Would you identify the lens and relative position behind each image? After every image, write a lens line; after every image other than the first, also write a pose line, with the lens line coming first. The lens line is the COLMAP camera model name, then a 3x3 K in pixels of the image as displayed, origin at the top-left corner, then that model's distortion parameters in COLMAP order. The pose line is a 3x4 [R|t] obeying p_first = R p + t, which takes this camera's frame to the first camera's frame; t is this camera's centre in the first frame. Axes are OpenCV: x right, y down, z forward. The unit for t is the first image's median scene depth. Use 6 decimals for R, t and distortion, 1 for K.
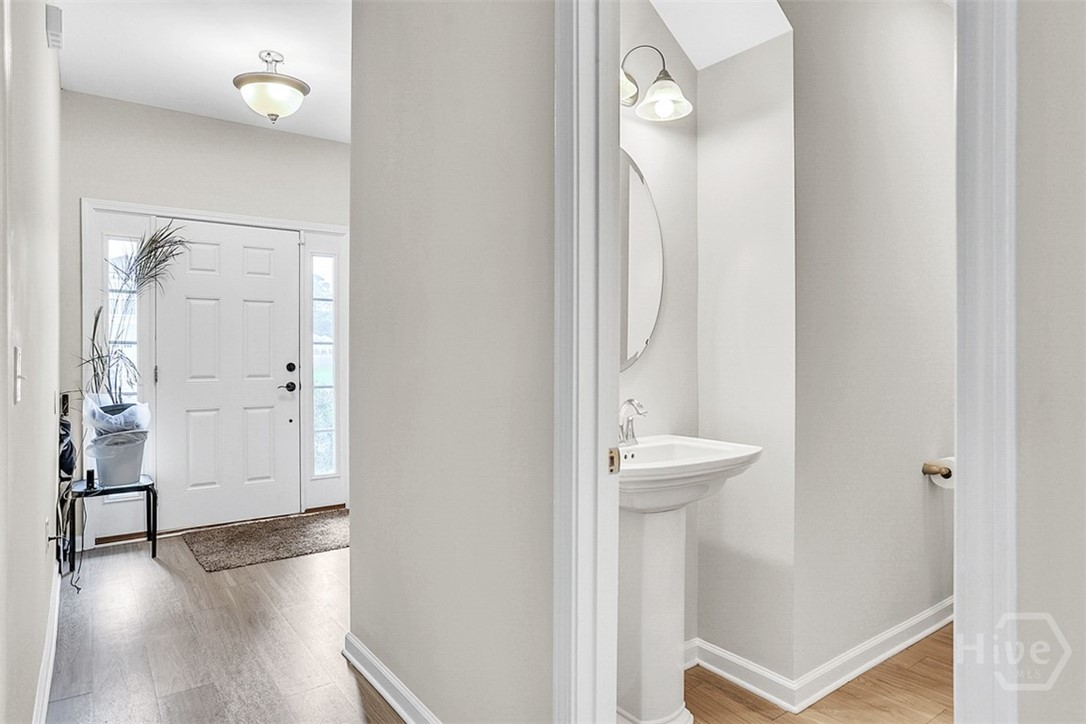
lens RADIAL K [[613.5, 0, 543.0], [0, 613.5, 362.0], [0, 0, 1]] dist [-0.059291, 0.064725]
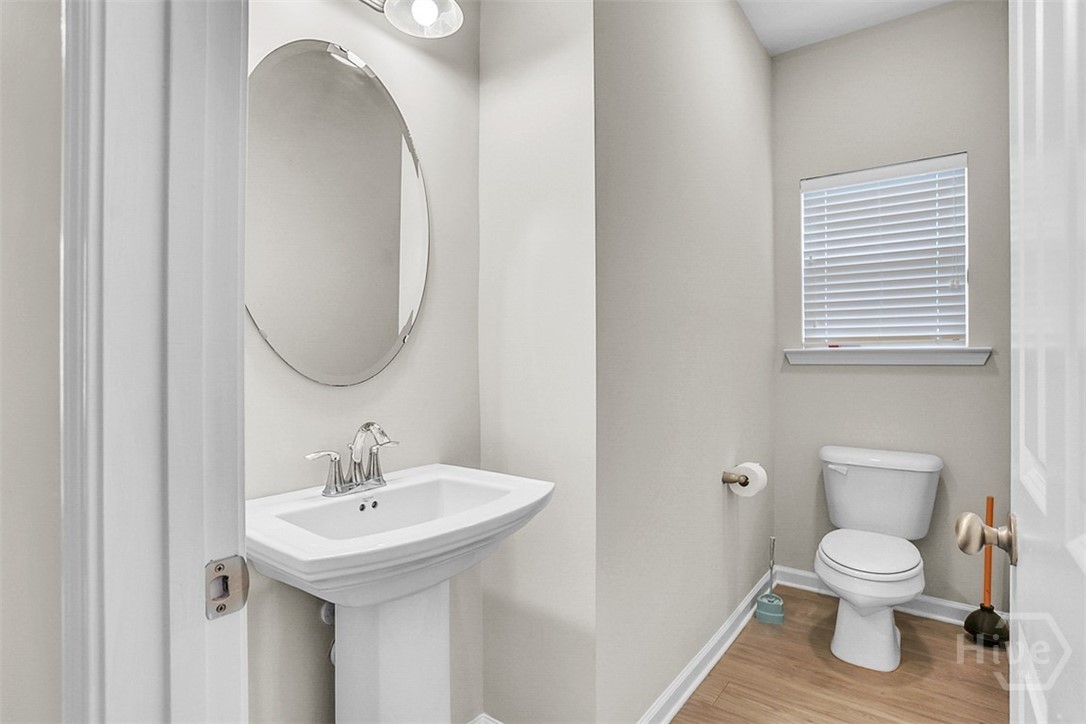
lens RADIAL K [[553.8, 0, 536.4], [0, 553.8, 364.3], [0, 0, 1]] dist [-0.057546, 0.043140]
pose [[0.959948, -0.002472, 0.280166, 0.132539], [0.002649, 0.999996, -0.000252, -0.003105], [-0.280165, 0.000984, 0.959951, 0.318375]]
